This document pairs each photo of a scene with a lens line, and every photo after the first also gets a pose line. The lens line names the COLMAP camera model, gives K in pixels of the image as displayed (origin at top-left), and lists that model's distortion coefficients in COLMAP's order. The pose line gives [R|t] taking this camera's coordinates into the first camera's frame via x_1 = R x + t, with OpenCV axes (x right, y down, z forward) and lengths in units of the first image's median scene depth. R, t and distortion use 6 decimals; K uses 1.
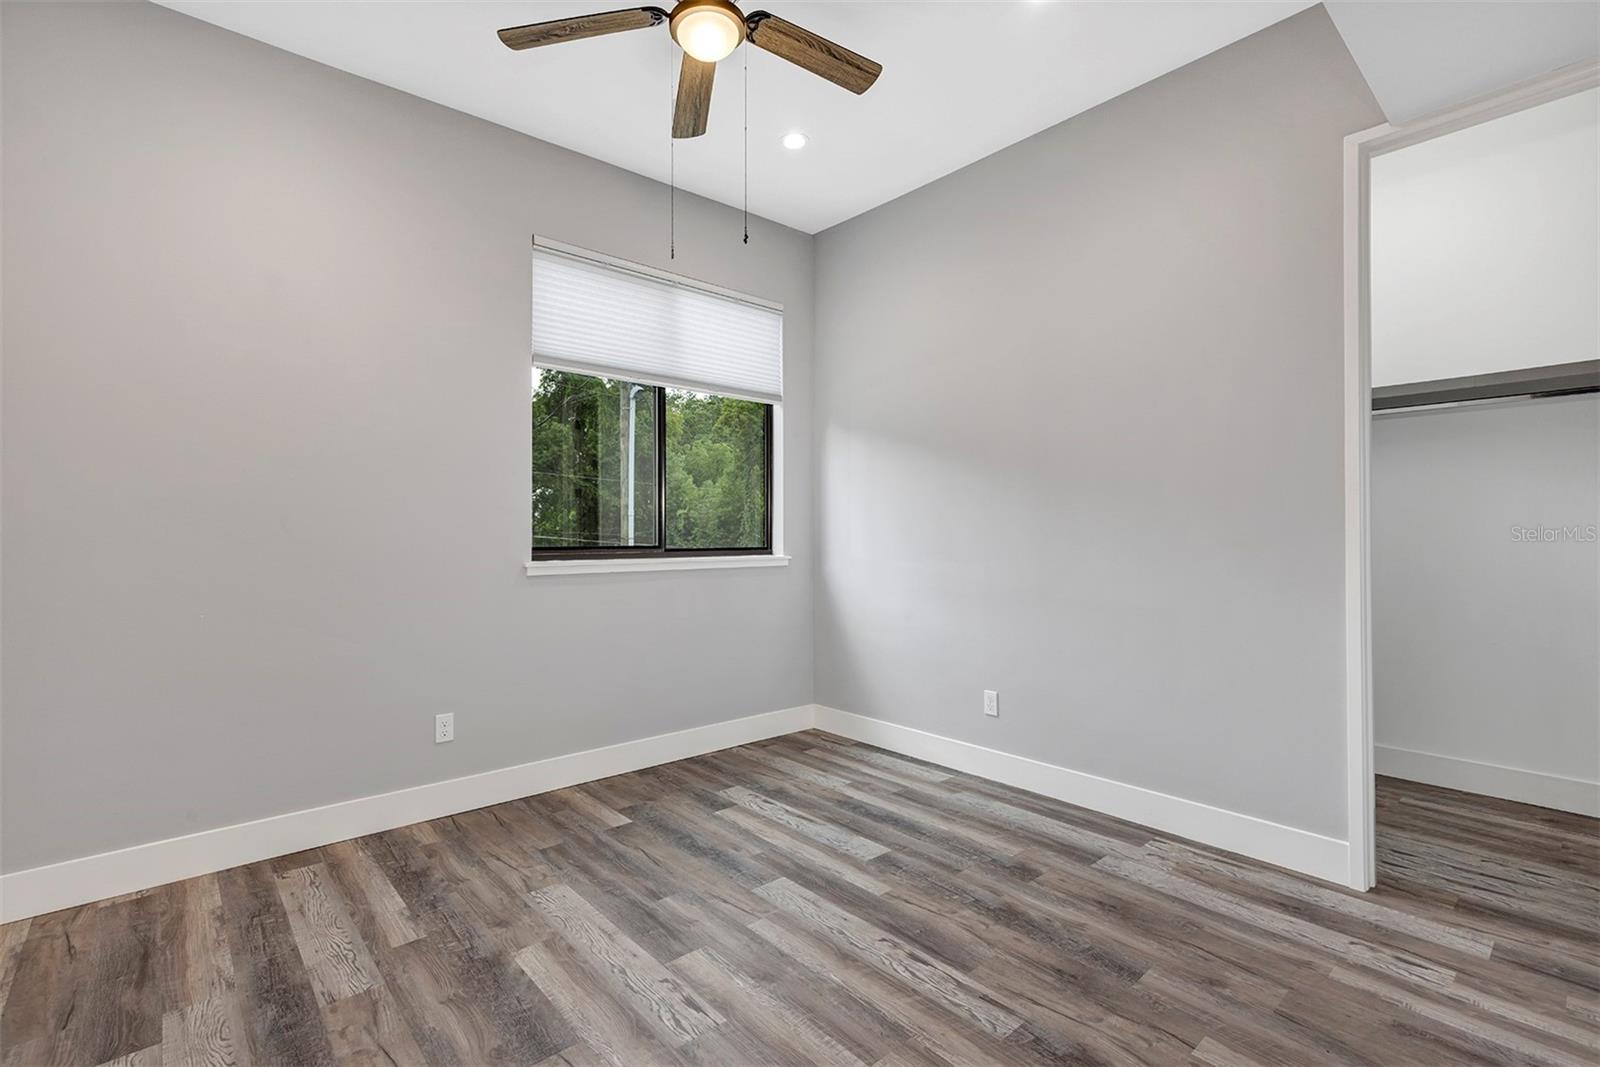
lens RADIAL K [[733.3, 0, 807.8], [0, 733.3, 527.2], [0, 0, 1]] dist [0.005235, 0.001846]
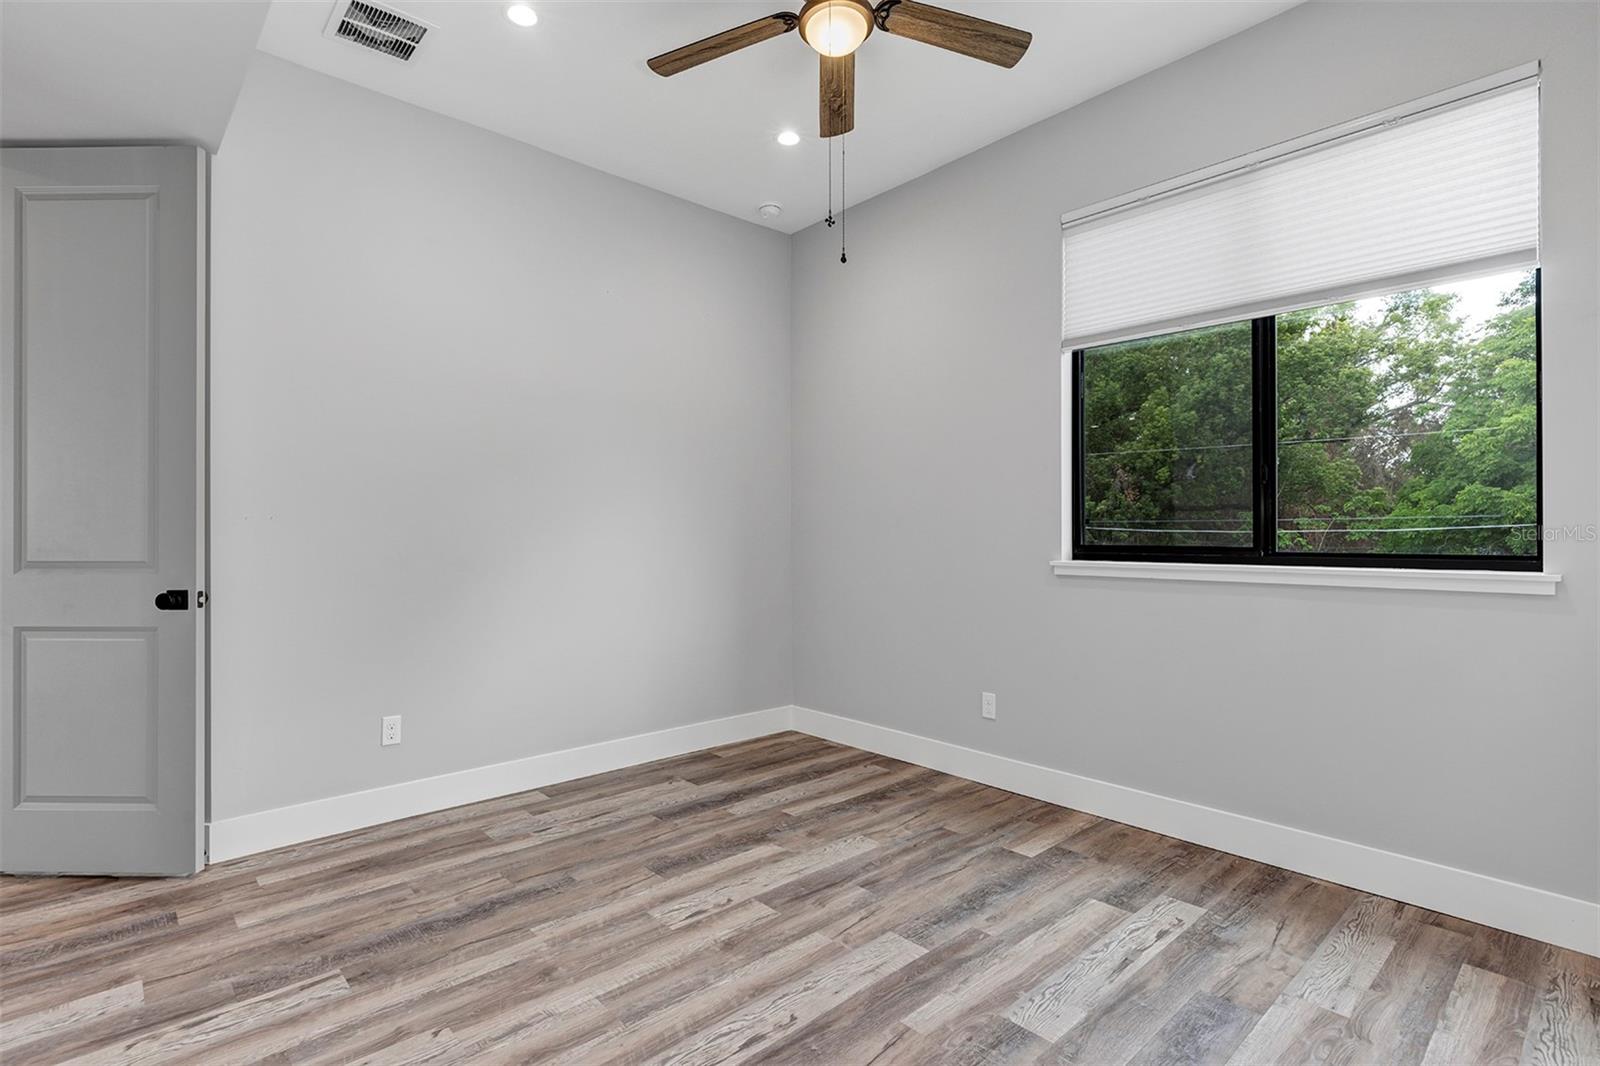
lens RADIAL K [[820.0, 0, 815.5], [0, 820.0, 534.2], [0, 0, 1]] dist [-0.002185, 0.001444]
pose [[-0.009885, 0.004315, -0.999942, 0.803542], [0.009660, 0.999944, 0.004219, 0.006262], [0.999904, -0.009618, -0.009926, 0.809615]]
